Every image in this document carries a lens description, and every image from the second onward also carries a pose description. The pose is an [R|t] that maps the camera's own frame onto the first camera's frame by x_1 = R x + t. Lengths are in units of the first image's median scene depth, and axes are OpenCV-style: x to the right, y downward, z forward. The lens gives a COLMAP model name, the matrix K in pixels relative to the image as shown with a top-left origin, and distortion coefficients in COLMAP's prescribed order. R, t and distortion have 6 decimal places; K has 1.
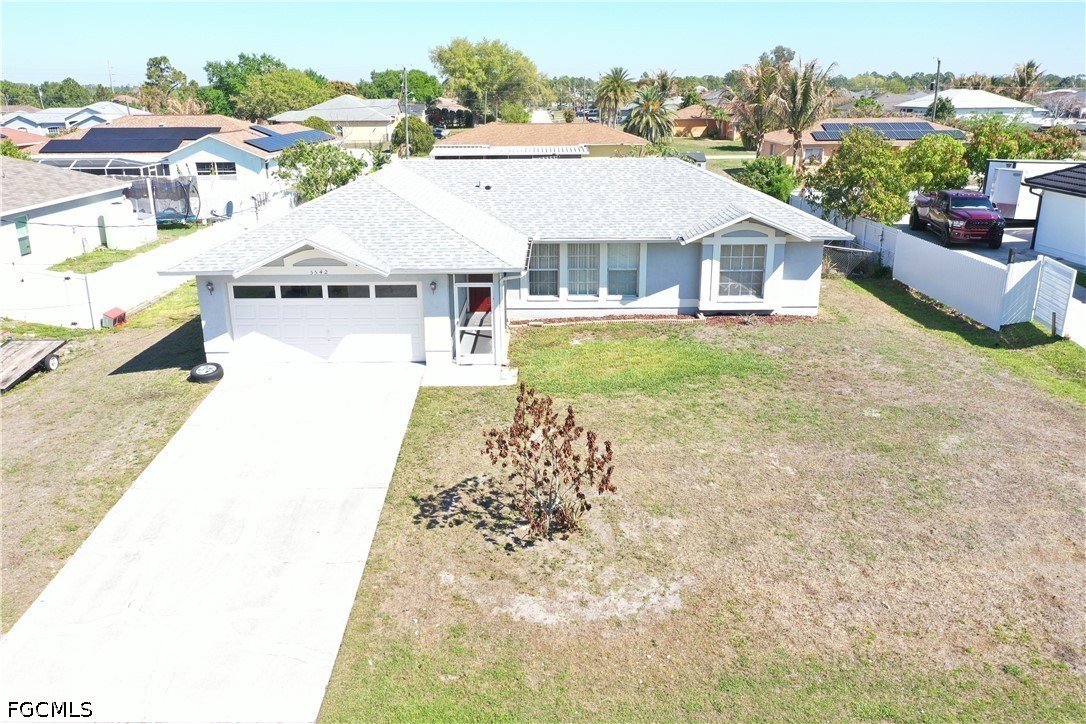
lens RADIAL K [[851.7, 0, 542.9], [0, 851.7, 360.3], [0, 0, 1]] dist [0.000551, 0.000118]
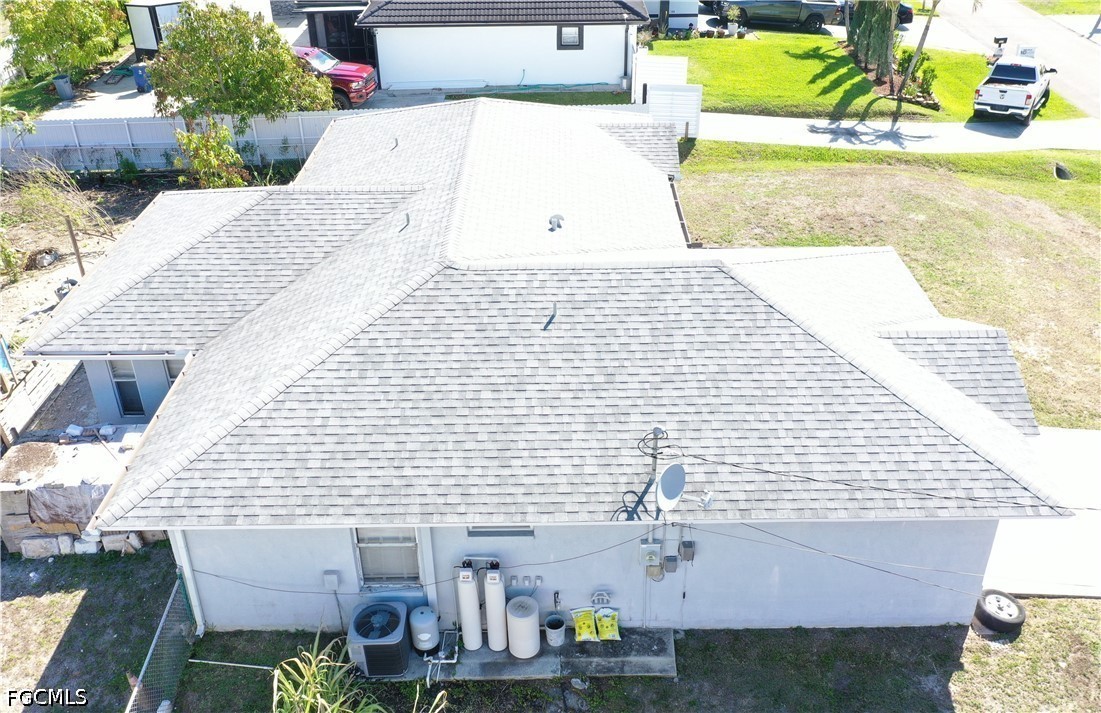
lens RADIAL K [[1006.5, 0, 567.6], [0, 1006.5, 360.0], [0, 0, 1]] dist [0.001865, 0.004819]
pose [[-0.016412, -0.506873, 0.861864, -0.928272], [0.308924, 0.817236, 0.486510, -0.592155], [-0.950945, 0.274235, 0.143172, 1.133889]]
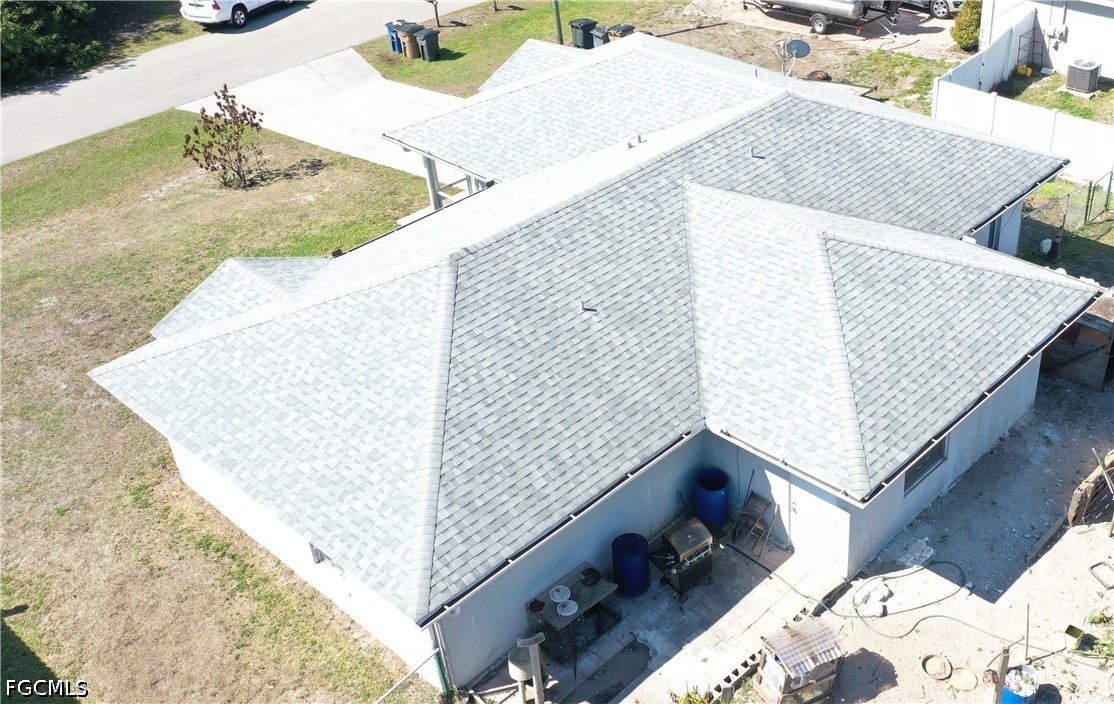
lens RADIAL K [[1213.3, 0, 731.3], [0, 1213.3, 357.6], [0, 0, 1]] dist [-0.003219, 0.025032]
pose [[-0.643873, 0.449692, -0.619035, 0.679513], [-0.207171, 0.676370, 0.706826, -0.967944], [0.736551, 0.583353, -0.342334, 1.837105]]
